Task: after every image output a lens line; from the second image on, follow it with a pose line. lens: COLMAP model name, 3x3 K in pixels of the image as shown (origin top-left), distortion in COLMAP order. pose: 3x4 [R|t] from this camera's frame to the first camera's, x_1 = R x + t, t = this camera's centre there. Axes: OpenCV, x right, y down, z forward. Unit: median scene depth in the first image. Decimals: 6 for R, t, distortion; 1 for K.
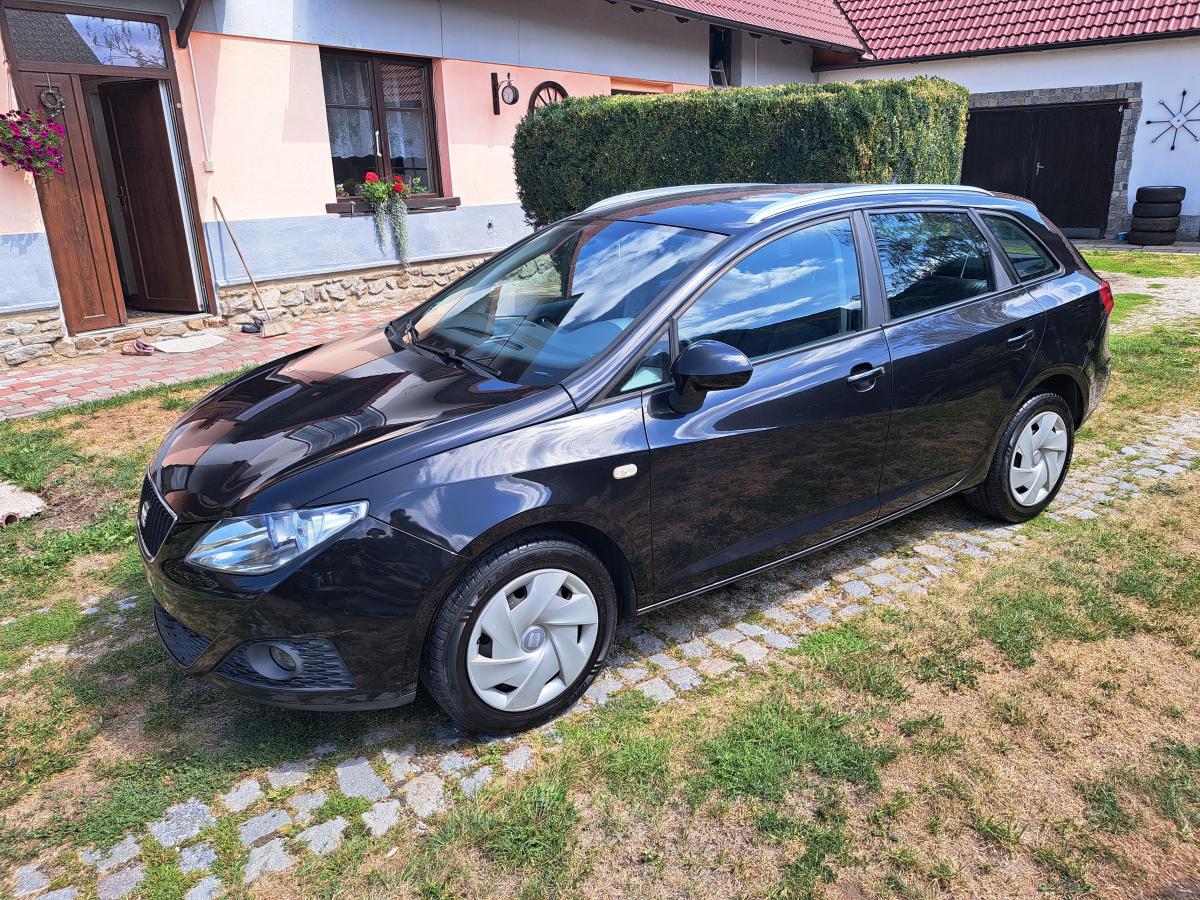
lens RADIAL K [[874.1, 0, 600.0], [0, 874.1, 450.0], [0, 0, 1]] dist [0.002044, -0.004406]
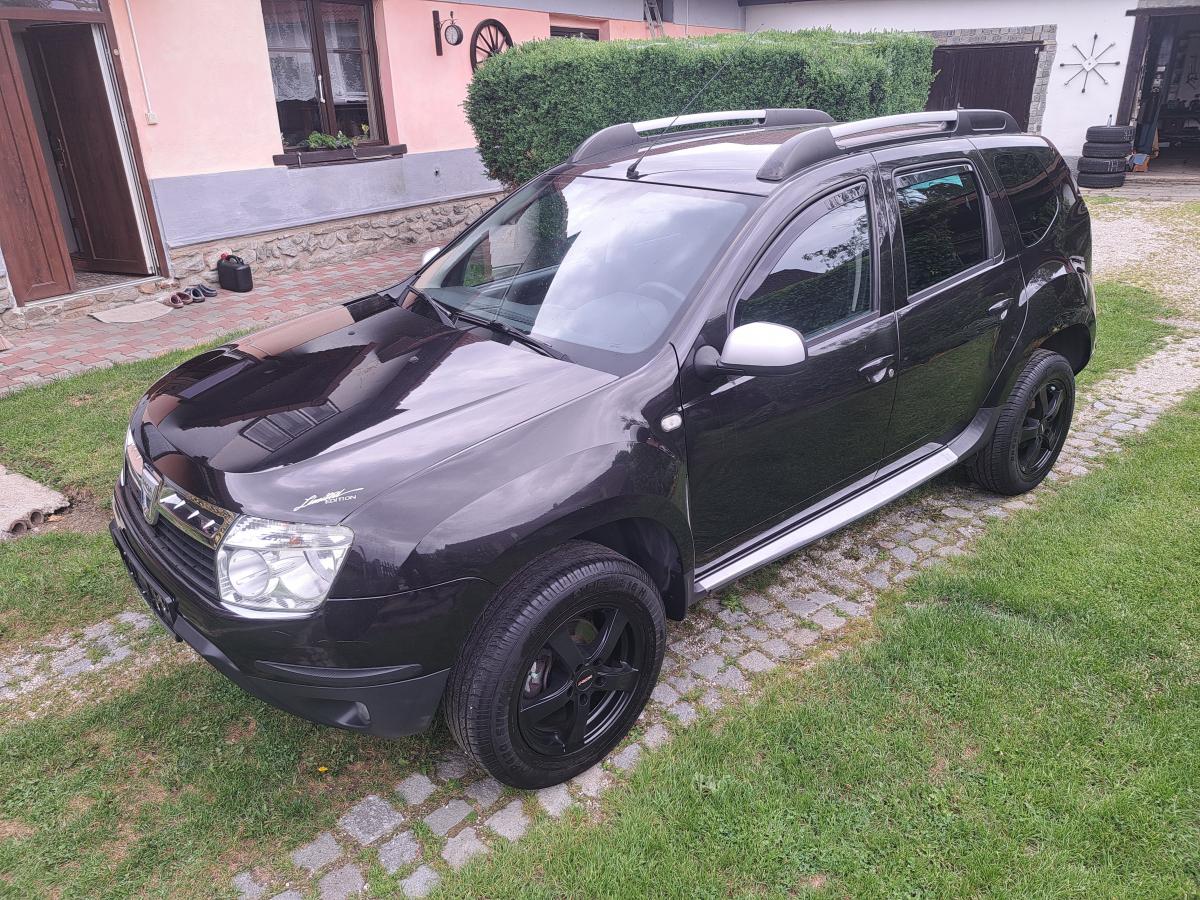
lens RADIAL K [[872.8, 0, 605.1], [0, 872.8, 467.3], [0, 0, 1]] dist [-0.002570, -0.001421]
pose [[0.993131, -0.040384, 0.109821, -0.072627], [0.029521, 0.994669, 0.098801, -0.026304], [-0.113225, -0.094880, 0.989029, -0.016820]]
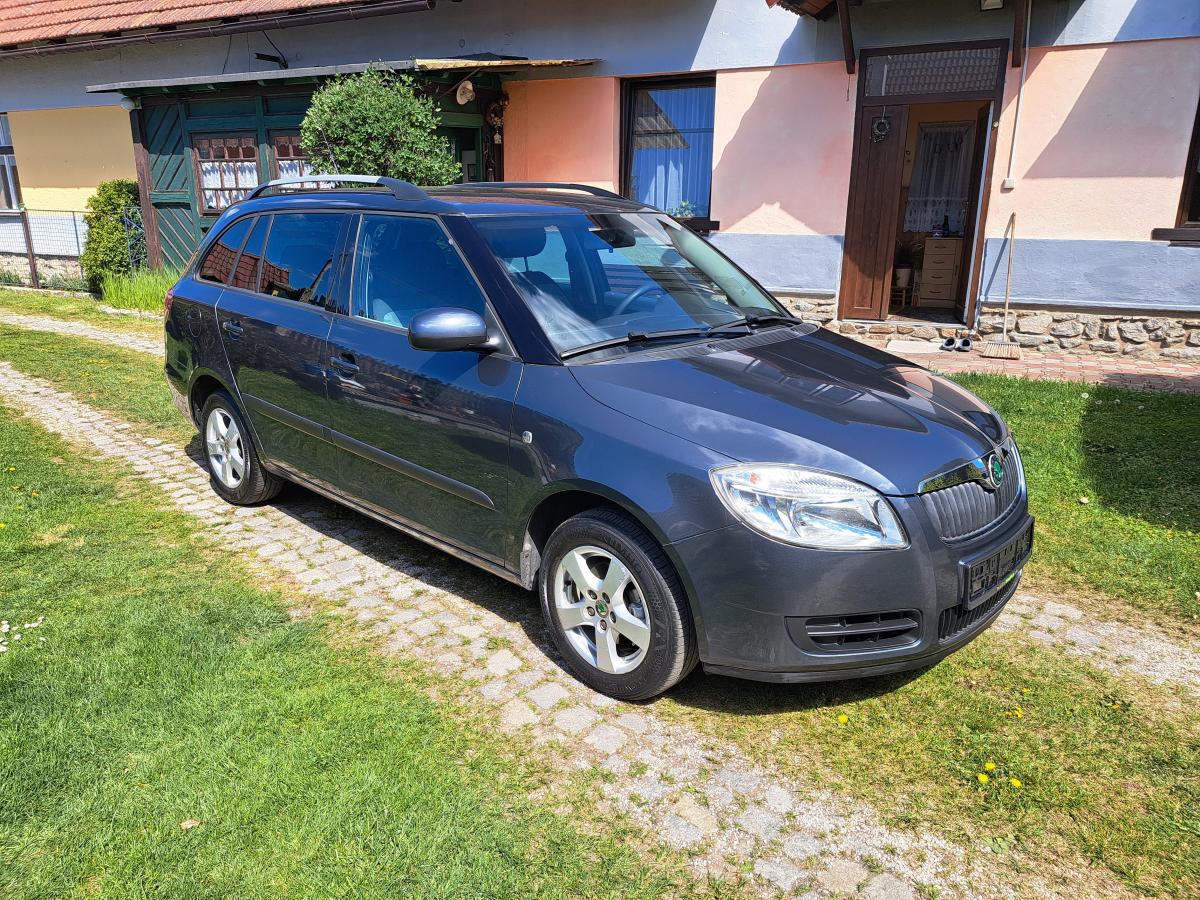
lens RADIAL K [[862.4, 0, 597.5], [0, 862.4, 475.1], [0, 0, 1]] dist [0.008300, -0.012311]
pose [[0.161100, 0.317809, -0.934368, 0.465403], [-0.306469, 0.916042, 0.258735, -0.117280], [0.938149, 0.244673, 0.244973, 0.358631]]
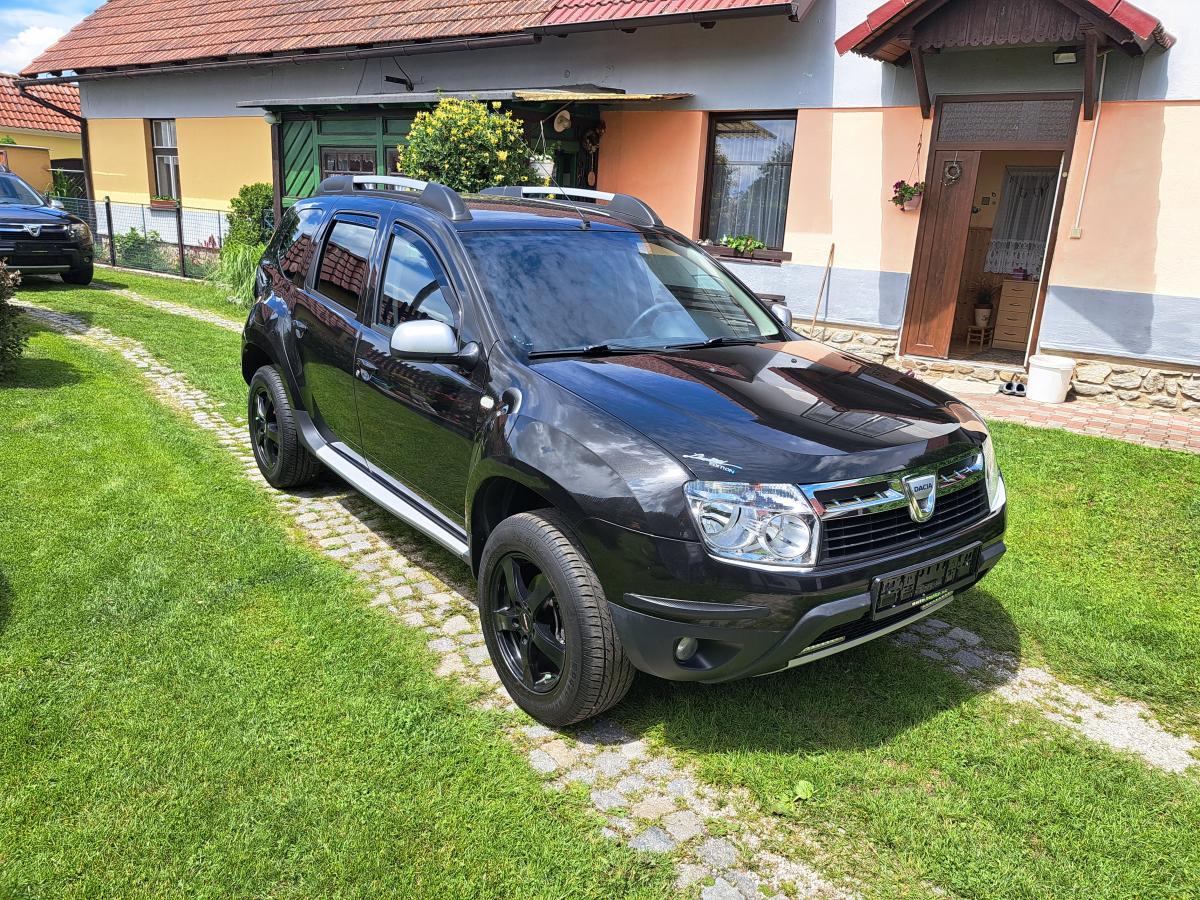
lens RADIAL K [[872.8, 0, 605.1], [0, 872.8, 467.3], [0, 0, 1]] dist [-0.002570, -0.001421]
pose [[0.015212, 0.303733, -0.952636, 0.536420], [-0.351846, 0.893437, 0.279239, -0.156614], [0.935934, 0.330934, 0.120458, 0.416447]]
